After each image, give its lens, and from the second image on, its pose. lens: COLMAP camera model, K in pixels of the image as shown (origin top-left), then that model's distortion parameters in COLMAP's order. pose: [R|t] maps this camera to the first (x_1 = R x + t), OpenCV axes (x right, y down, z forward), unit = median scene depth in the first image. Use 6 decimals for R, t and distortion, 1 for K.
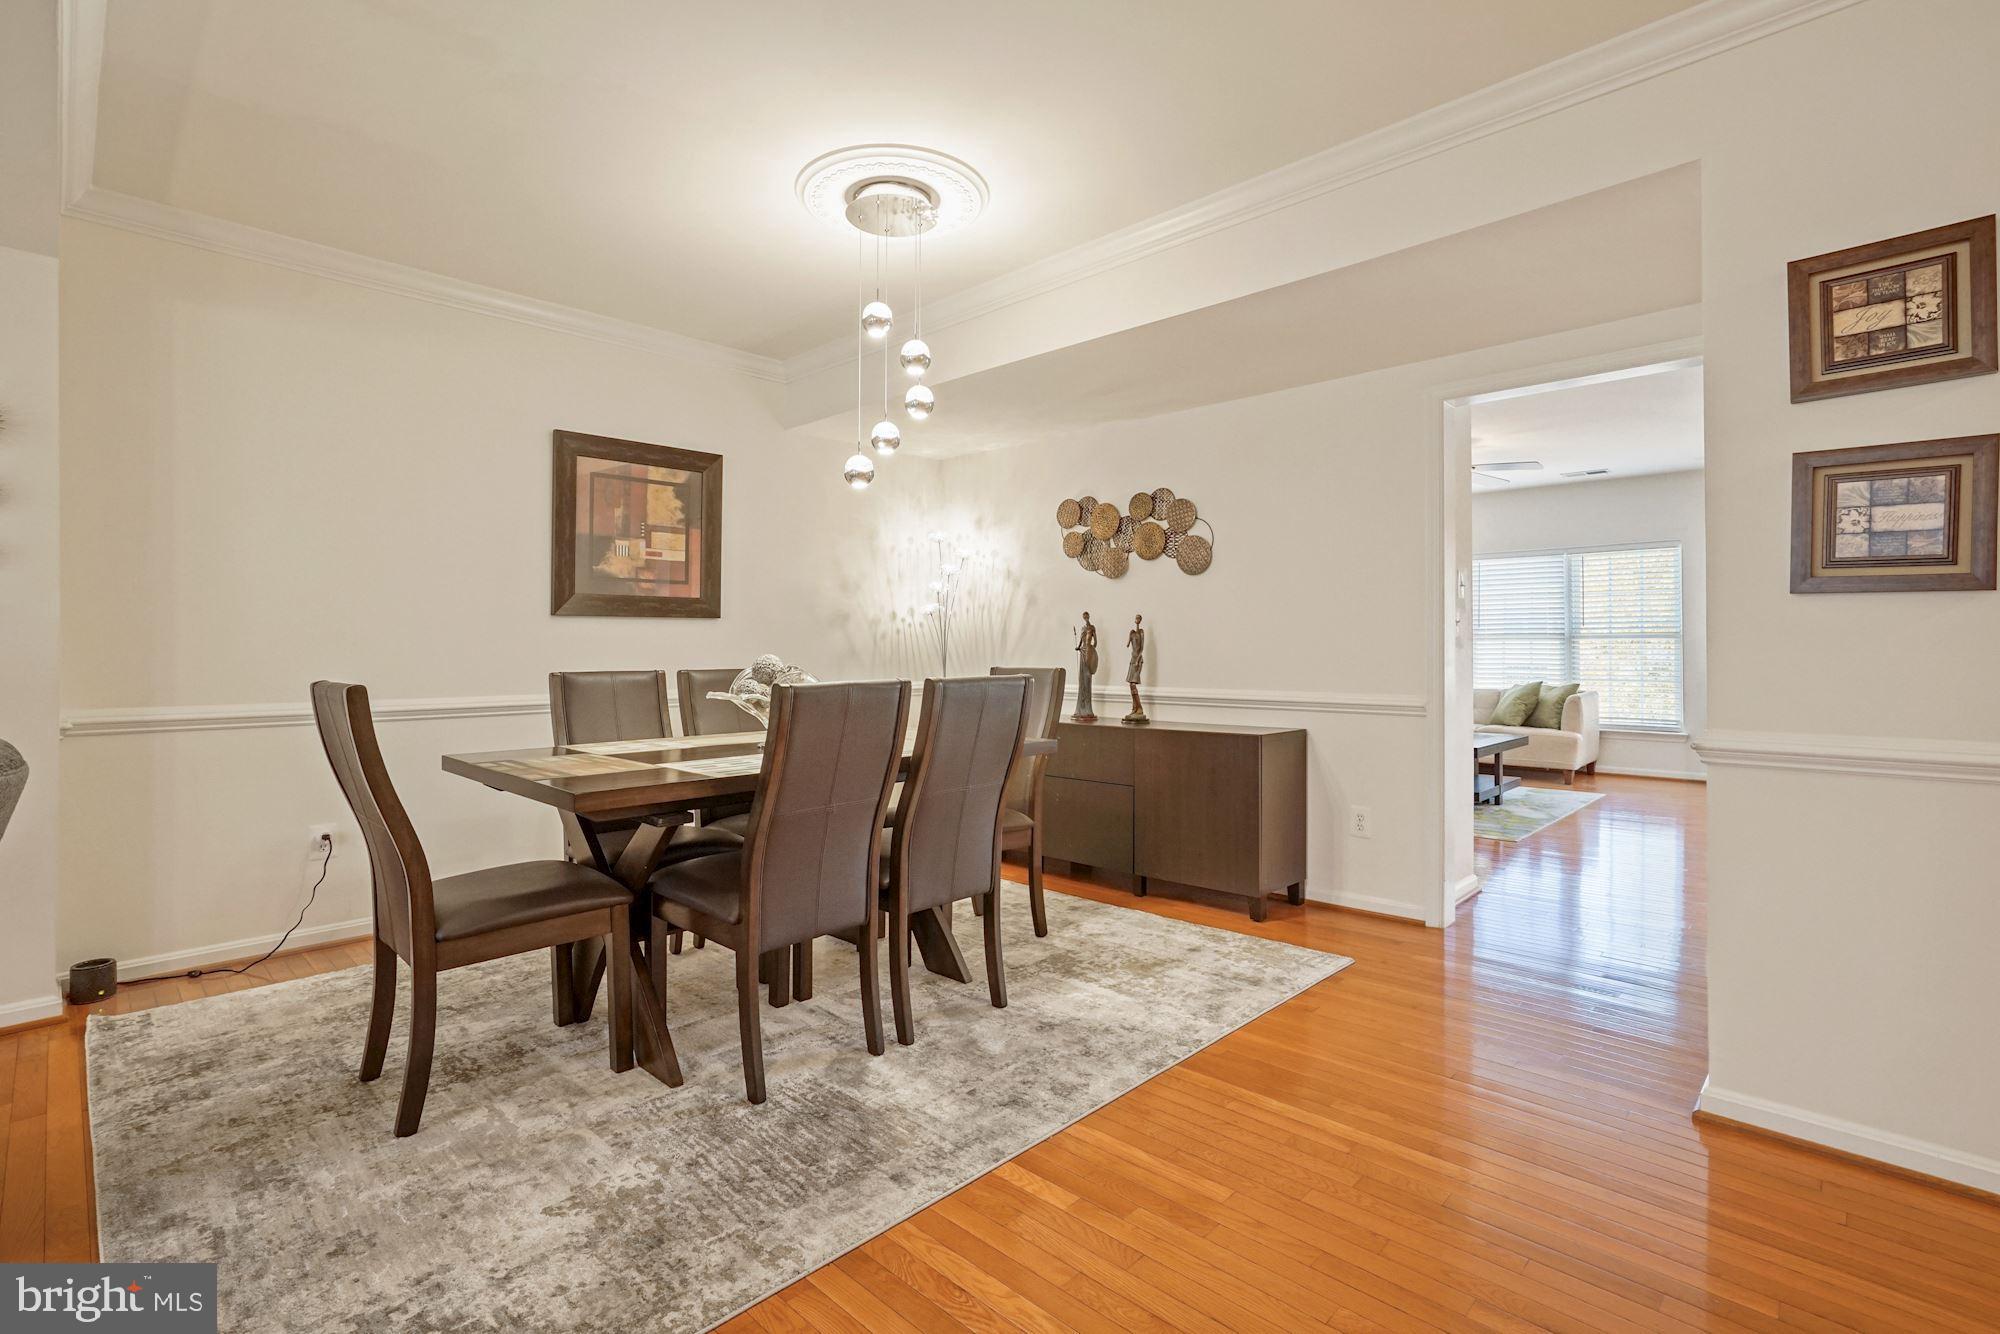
lens RADIAL K [[925.6, 0, 1000.3], [0, 925.6, 647.6], [0, 0, 1]] dist [-0.024862, 0.000761]
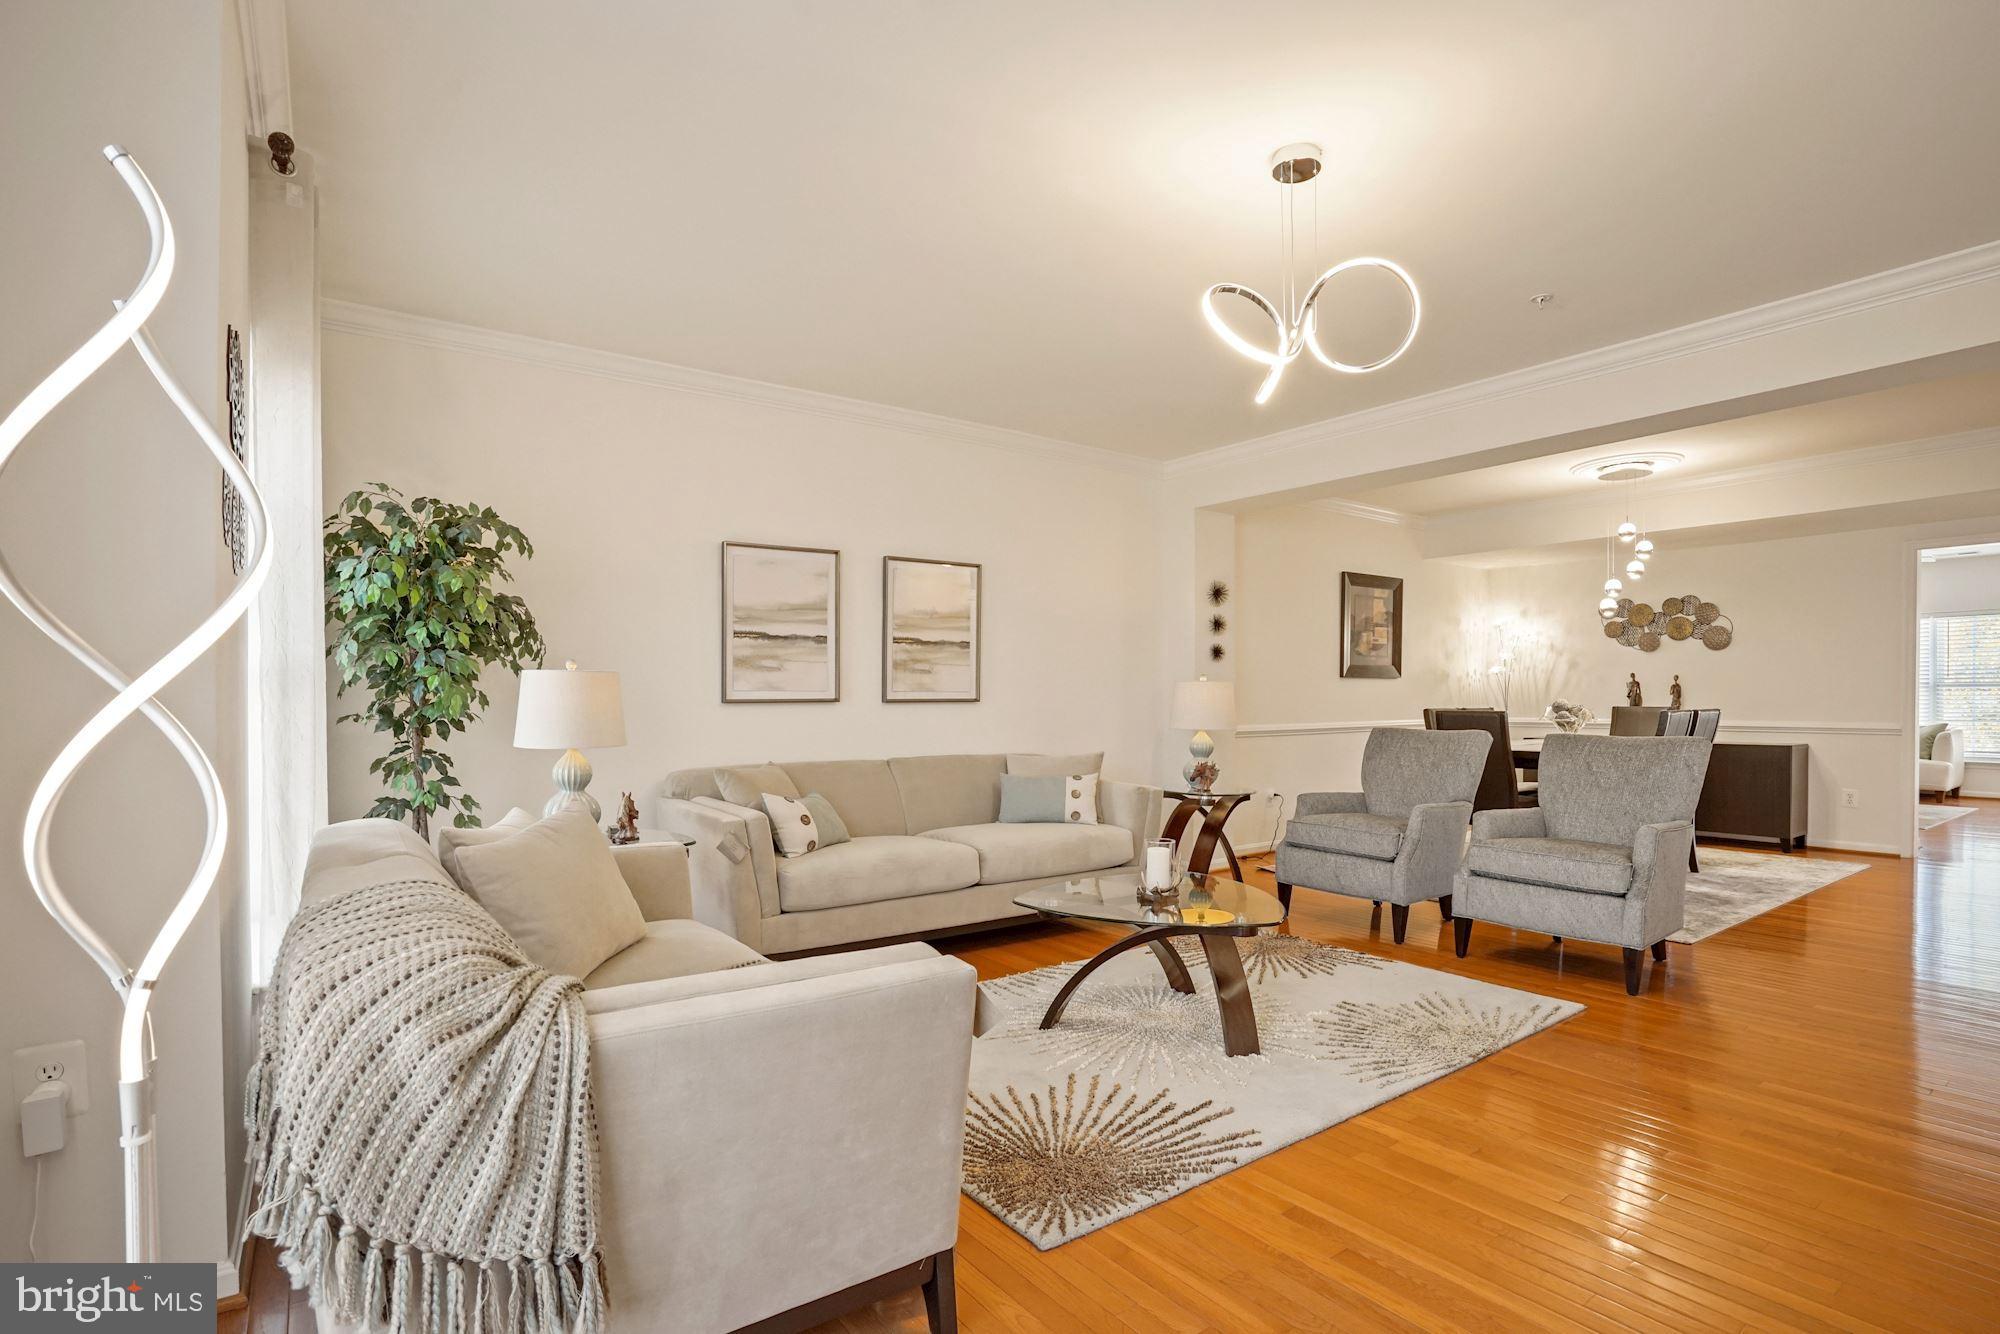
lens RADIAL K [[970.6, 0, 998.1], [0, 970.6, 698.2], [0, 0, 1]] dist [-0.056232, 0.028980]
pose [[0.986417, -0.001158, -0.164253, -1.059091], [0.001594, 0.999996, 0.002521, -0.001022], [0.164250, -0.002748, 0.986415, -1.179351]]
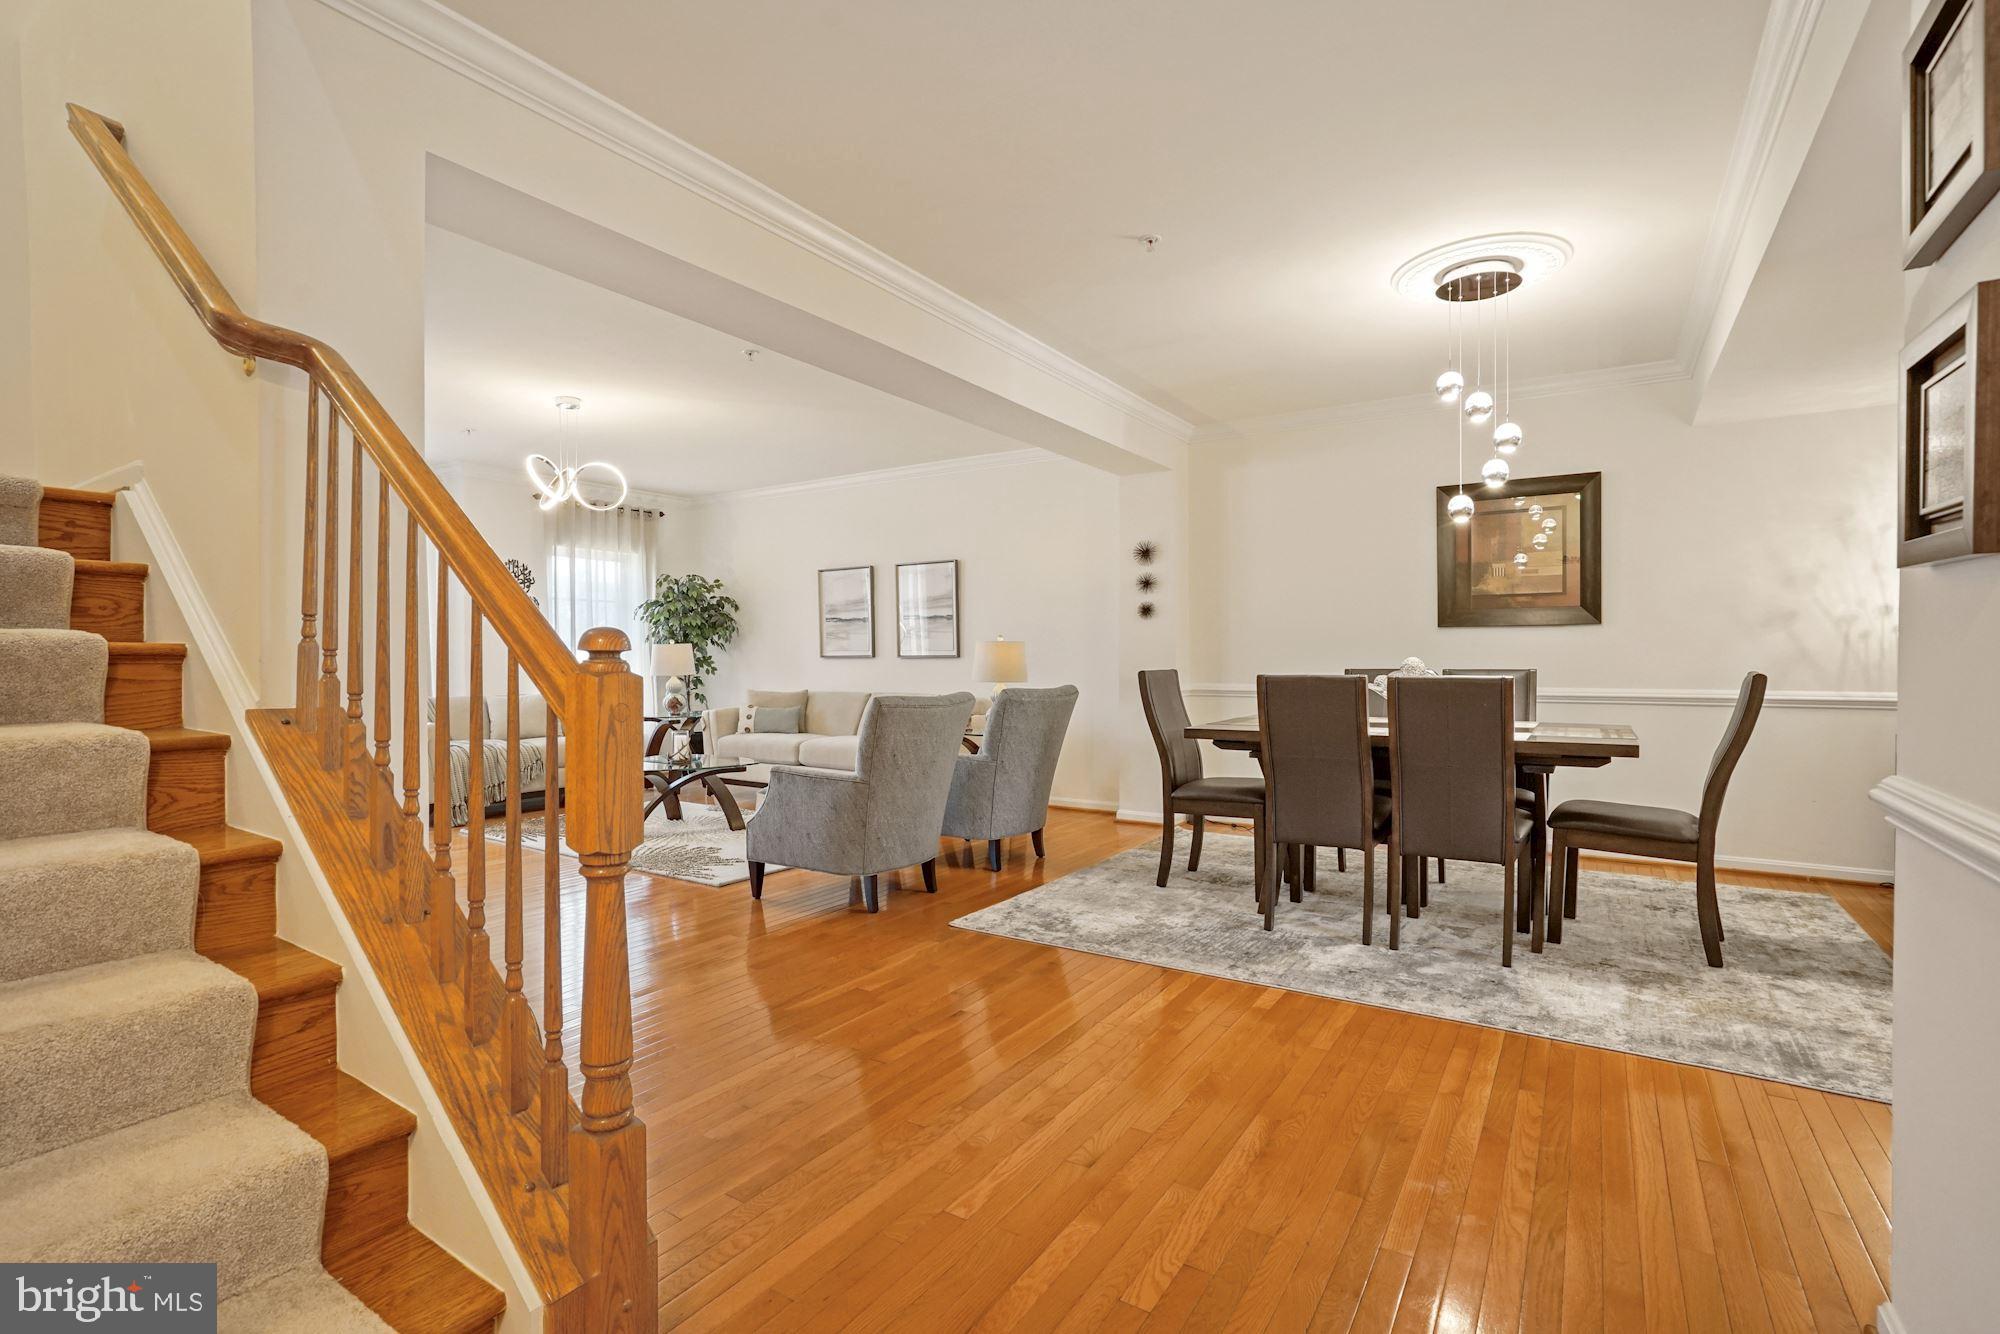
lens RADIAL K [[923.3, 0, 990.0], [0, 923.3, 665.0], [0, 0, 1]] dist [-0.042089, 0.011931]
pose [[0.185271, 0.011828, -0.982616, 0.870763], [0.005335, 0.999901, 0.013042, -0.001622], [0.982673, -0.007659, 0.185189, 0.147967]]
